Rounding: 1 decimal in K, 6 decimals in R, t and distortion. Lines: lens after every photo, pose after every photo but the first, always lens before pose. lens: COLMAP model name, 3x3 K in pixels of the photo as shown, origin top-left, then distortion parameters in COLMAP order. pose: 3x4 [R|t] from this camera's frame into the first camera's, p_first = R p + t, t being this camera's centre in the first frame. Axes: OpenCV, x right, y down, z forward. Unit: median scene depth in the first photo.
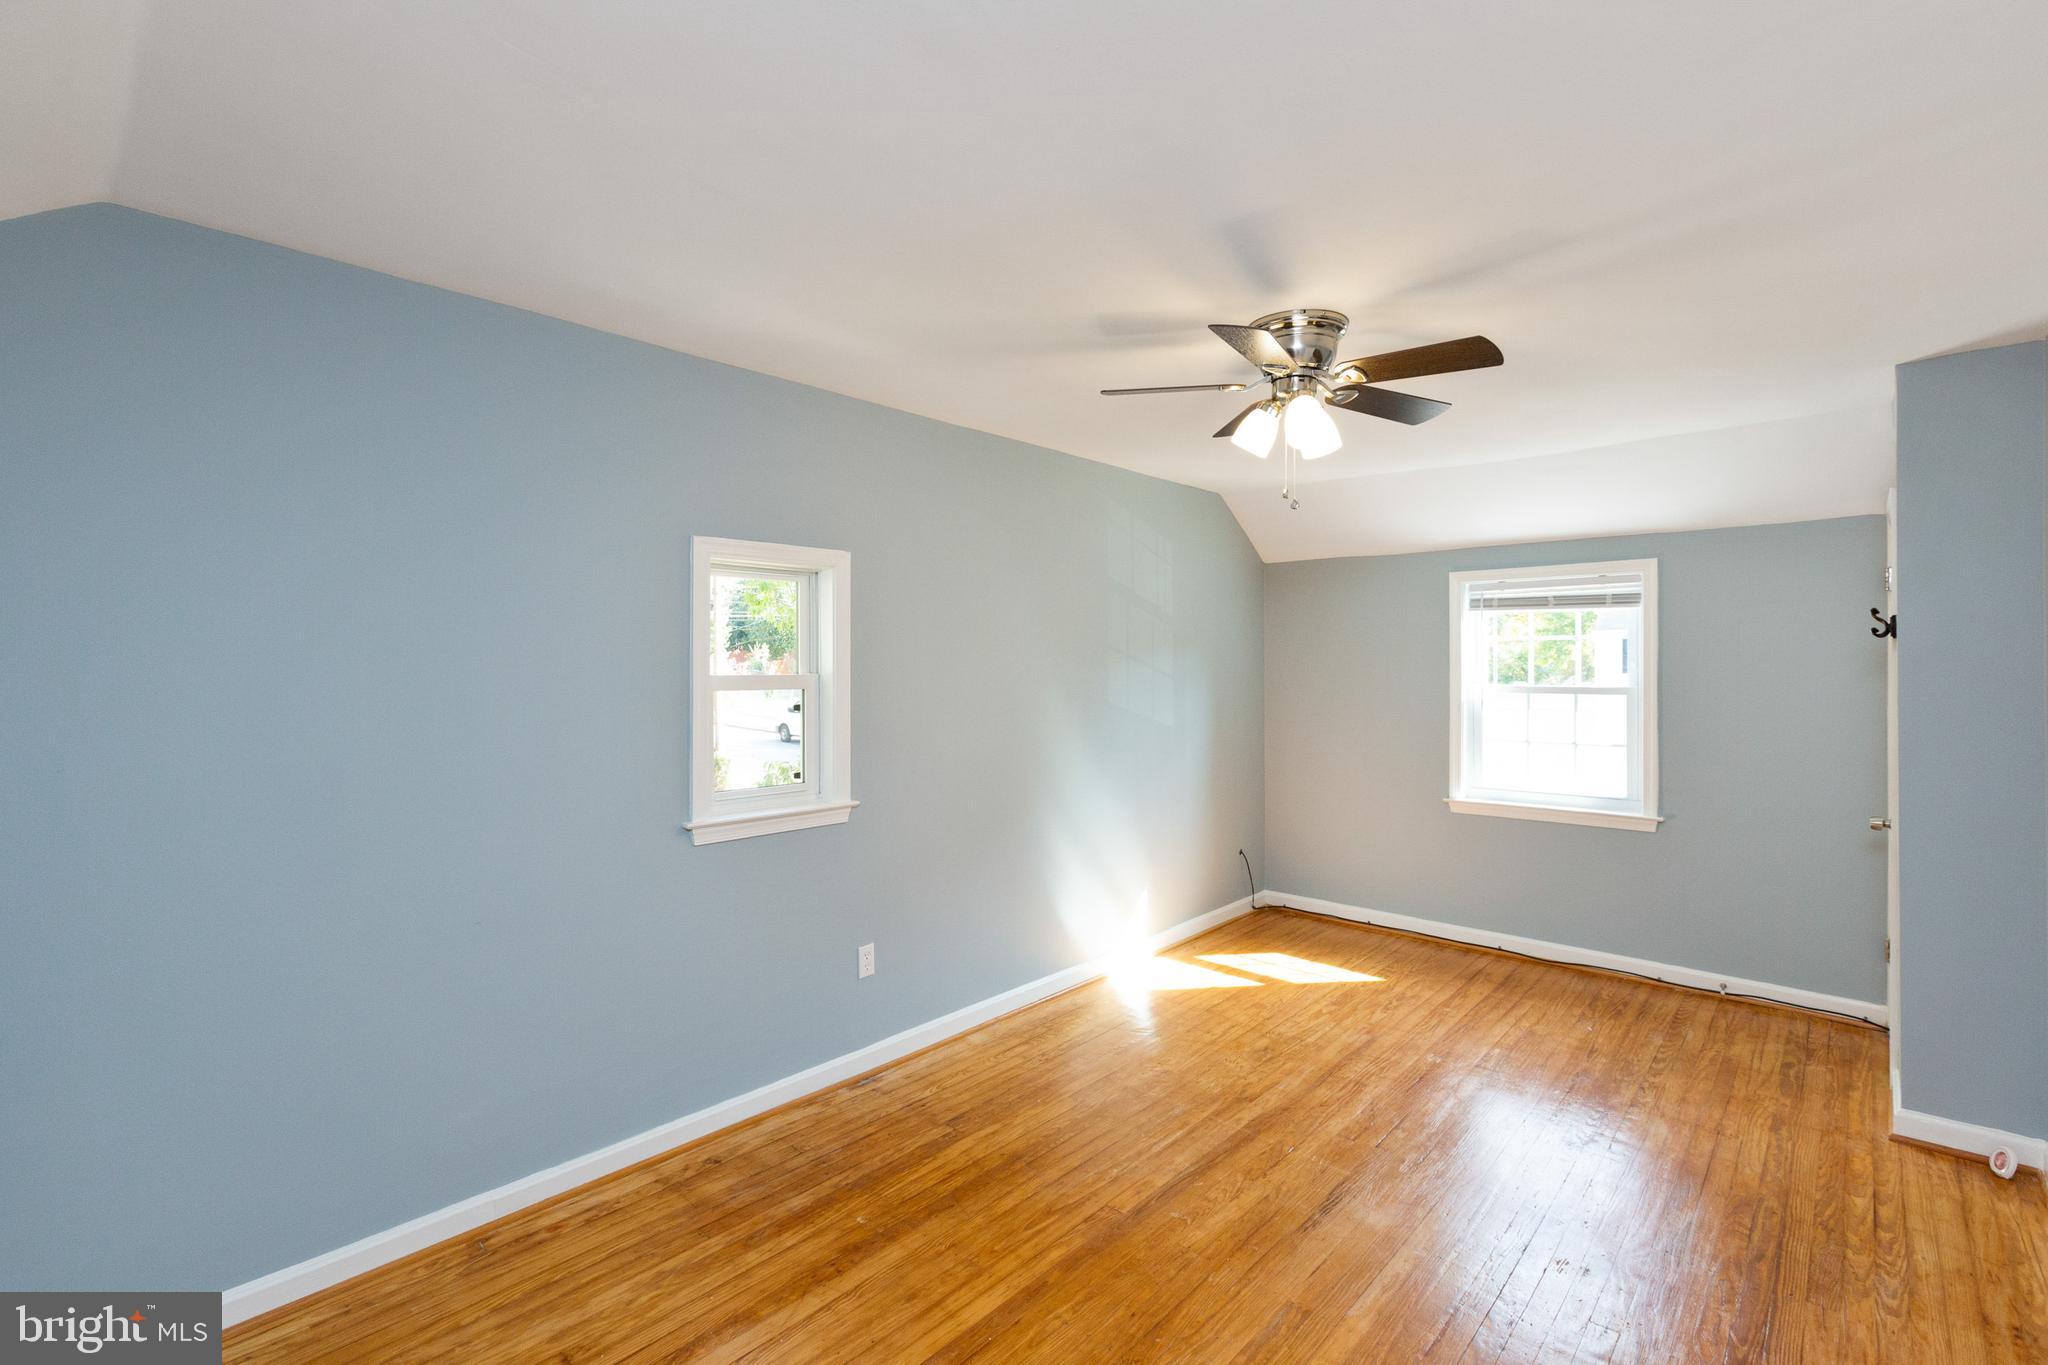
lens RADIAL K [[915.9, 0, 1021.4], [0, 915.9, 681.9], [0, 0, 1]] dist [0.000171, 0.000790]
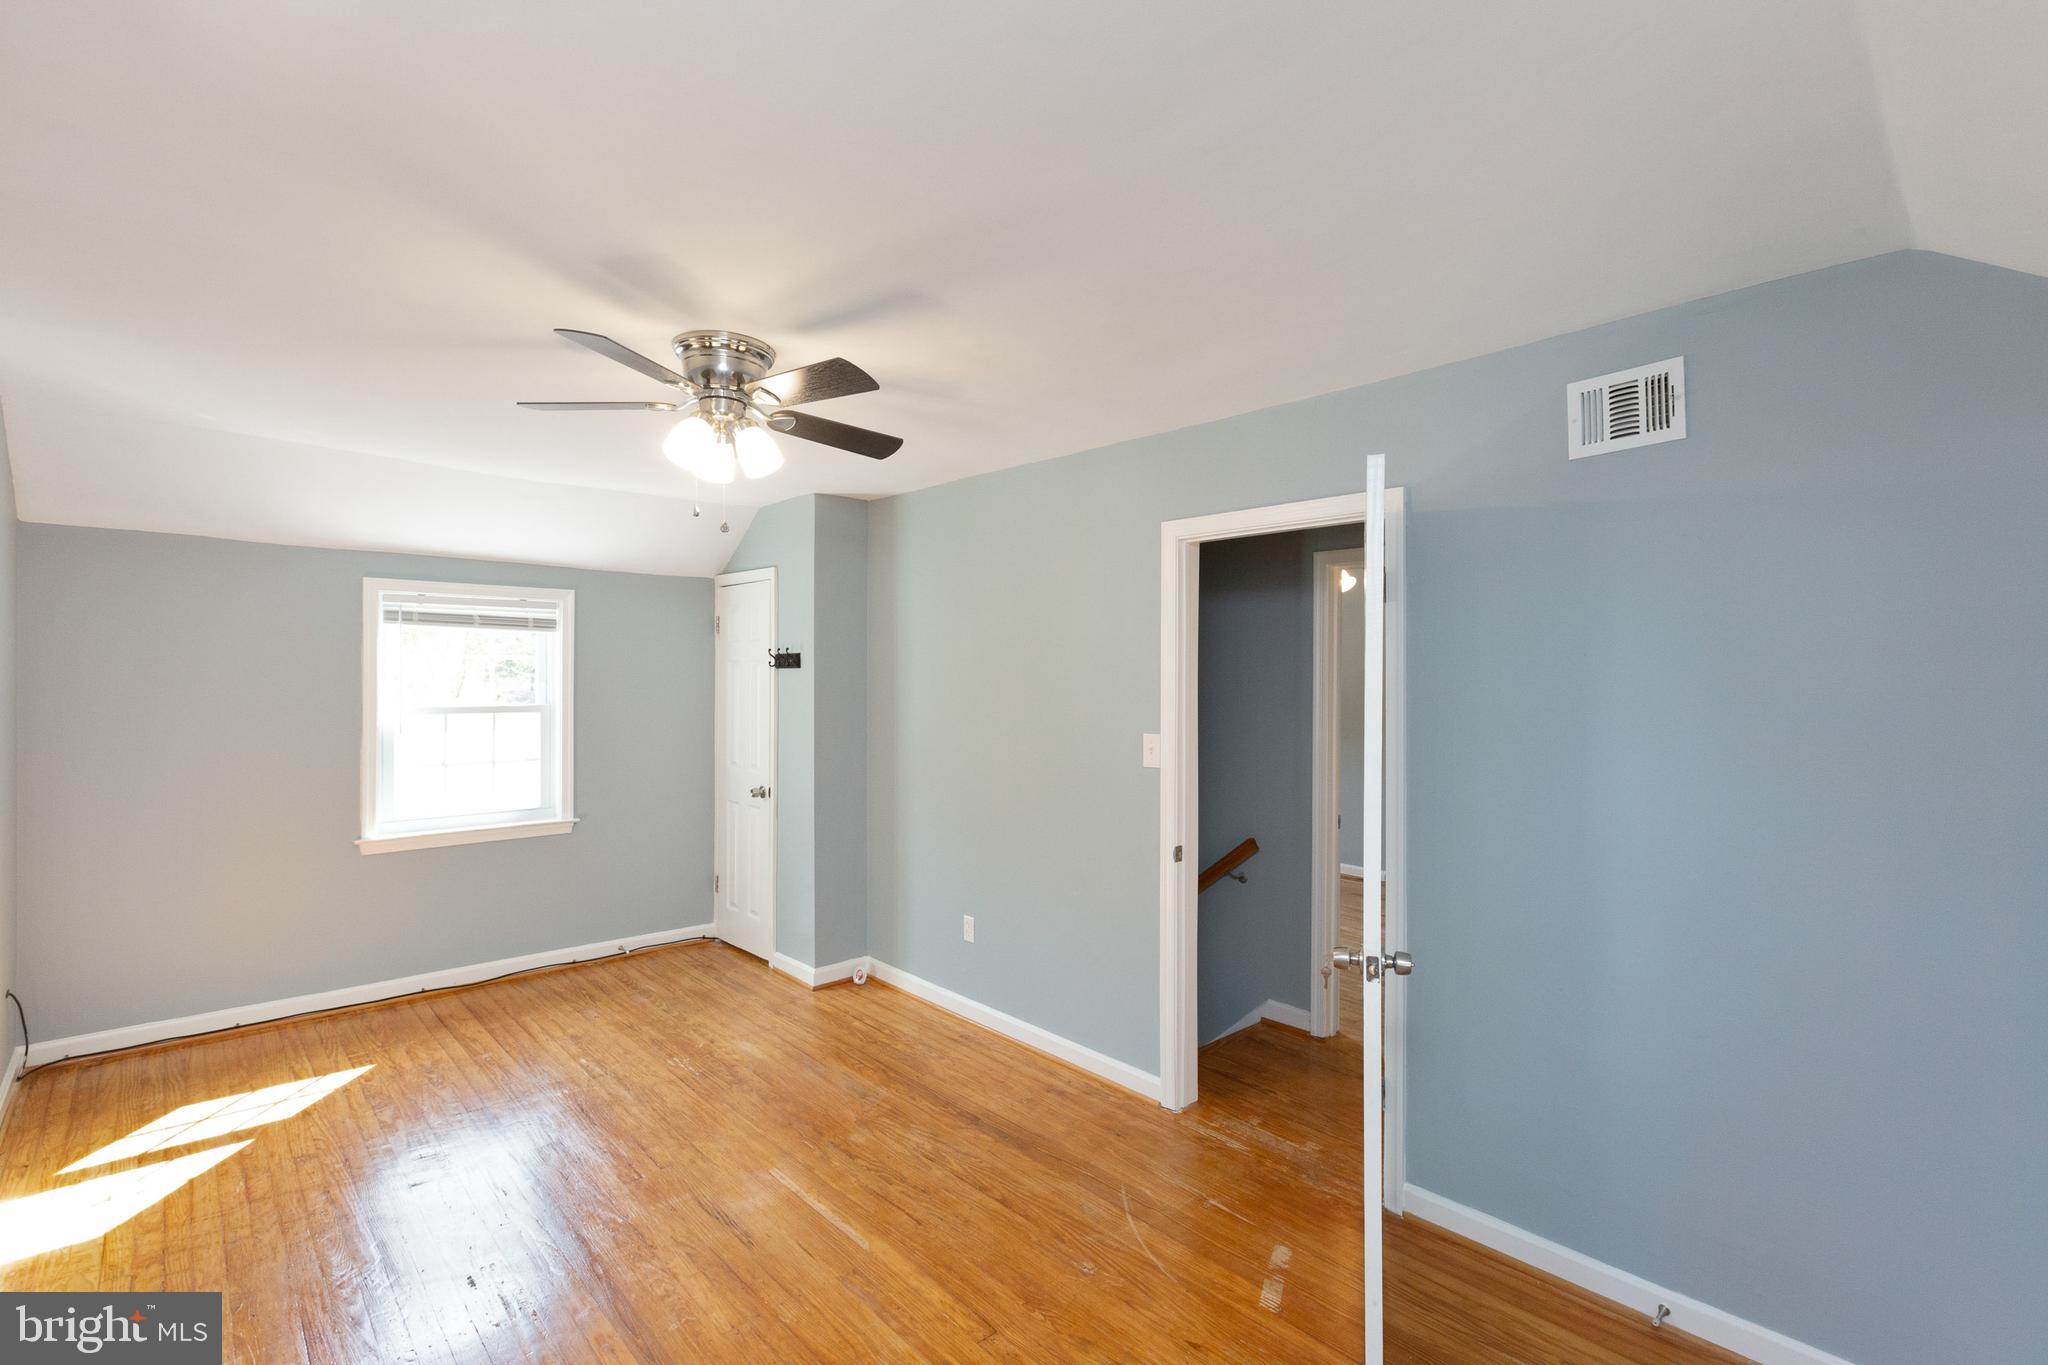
lens RADIAL K [[915.9, 0, 1028.5], [0, 915.9, 707.1], [0, 0, 1]] dist [0.000171, 0.000790]
pose [[0.076800, -0.027842, 0.996658, -0.384851], [0.014029, 0.999541, 0.026841, -0.013287], [-0.996948, 0.011921, 0.077155, 0.348430]]
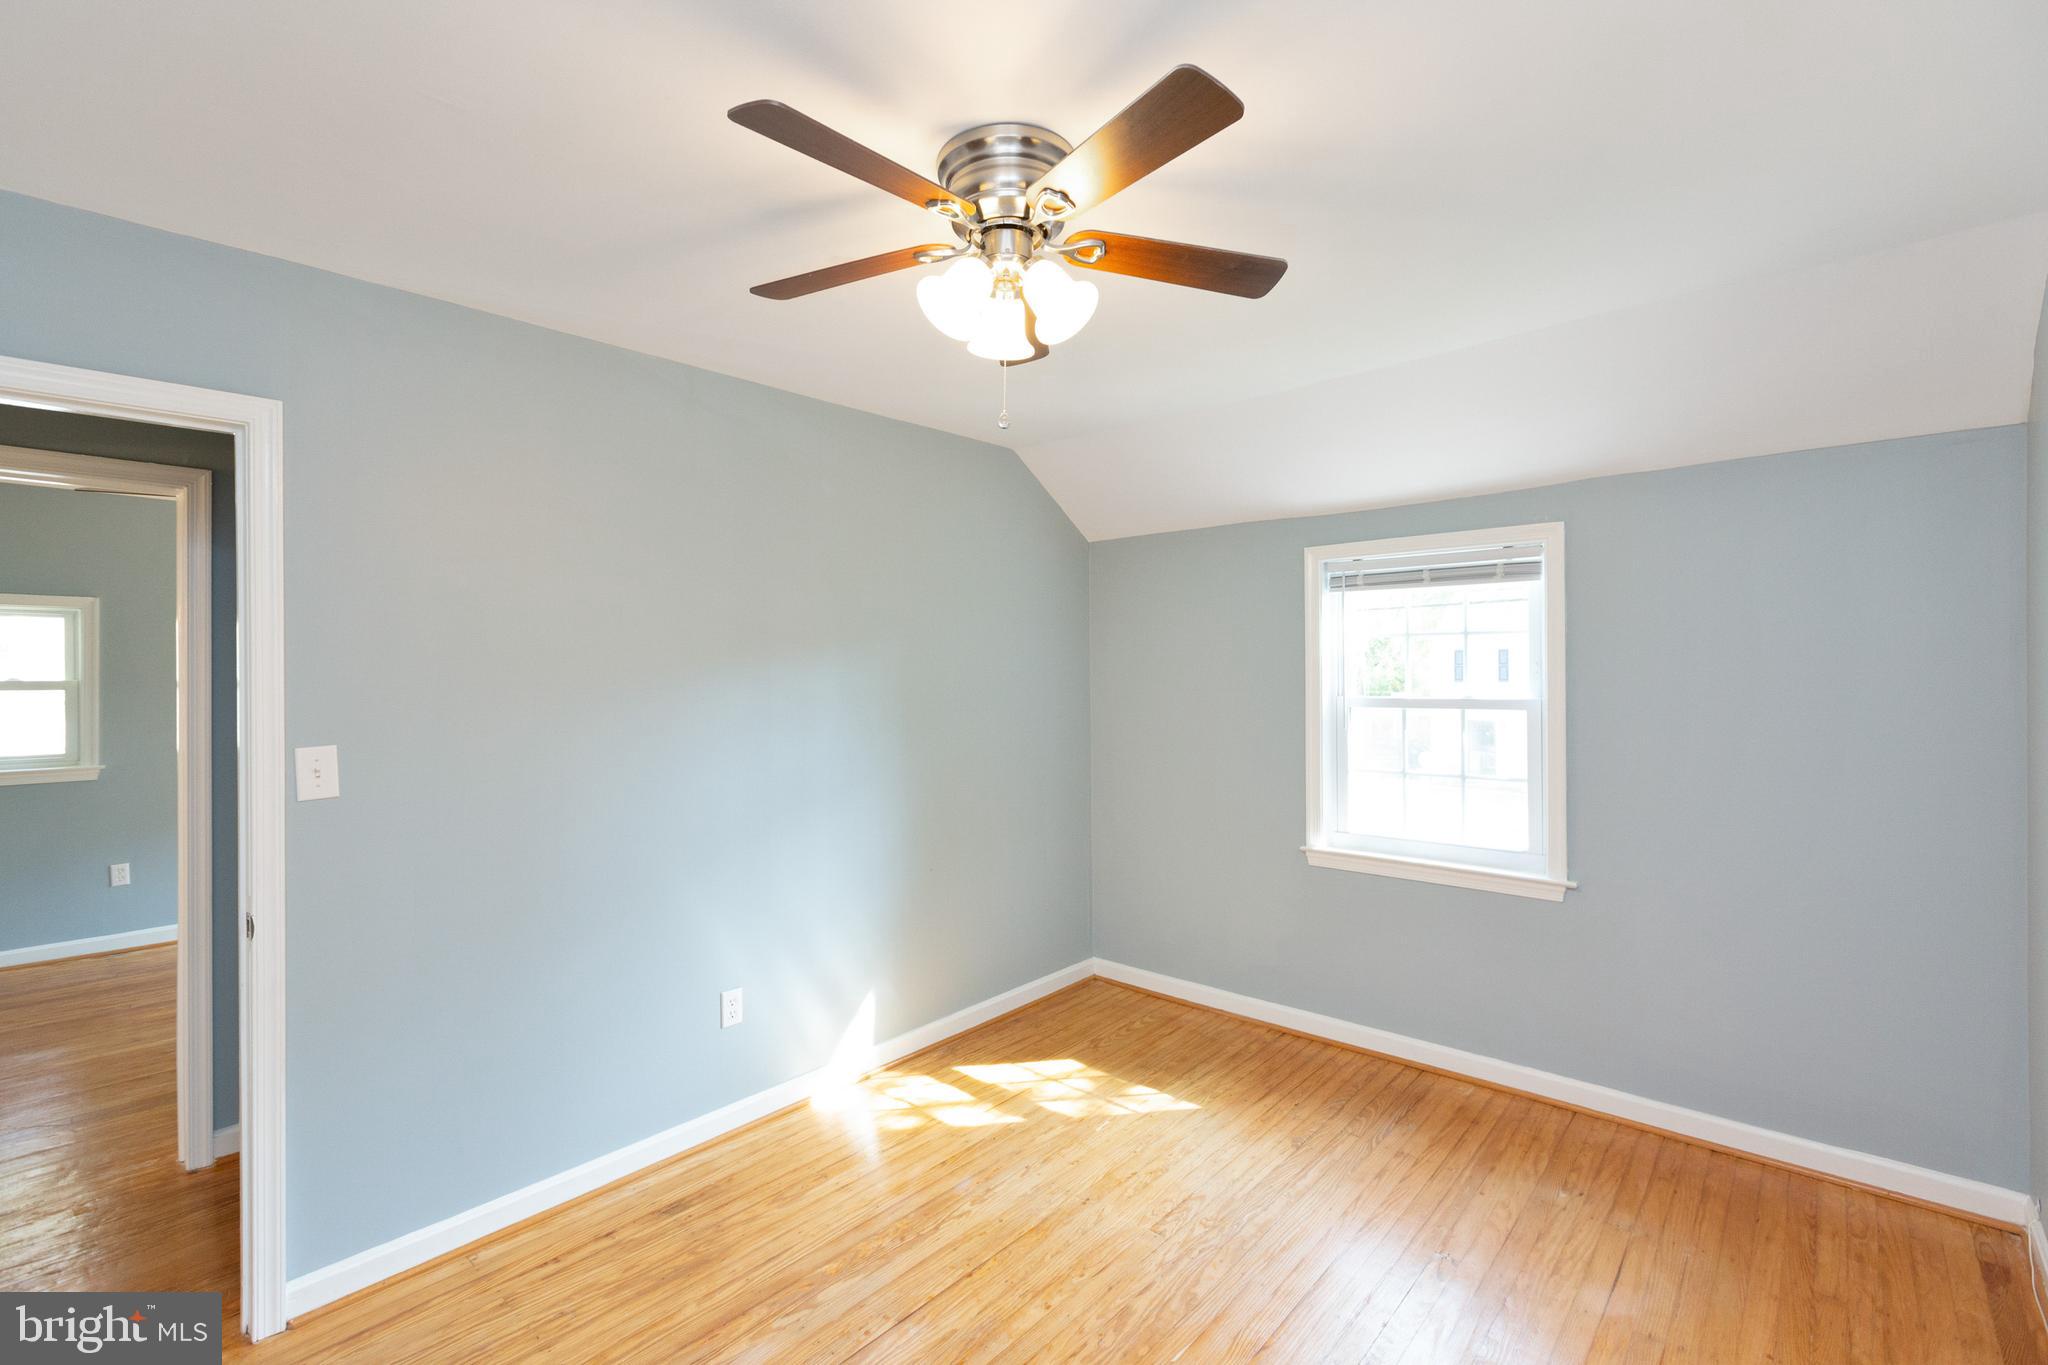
lens RADIAL K [[915.9, 0, 1012.9], [0, 915.9, 674.8], [0, 0, 1]] dist [0.000171, 0.000790]
pose [[0.999963, -0.006959, 0.004964, 0.261671], [0.007038, 0.999846, -0.016082, -0.001139], [-0.004852, 0.016116, 0.999858, 0.294413]]
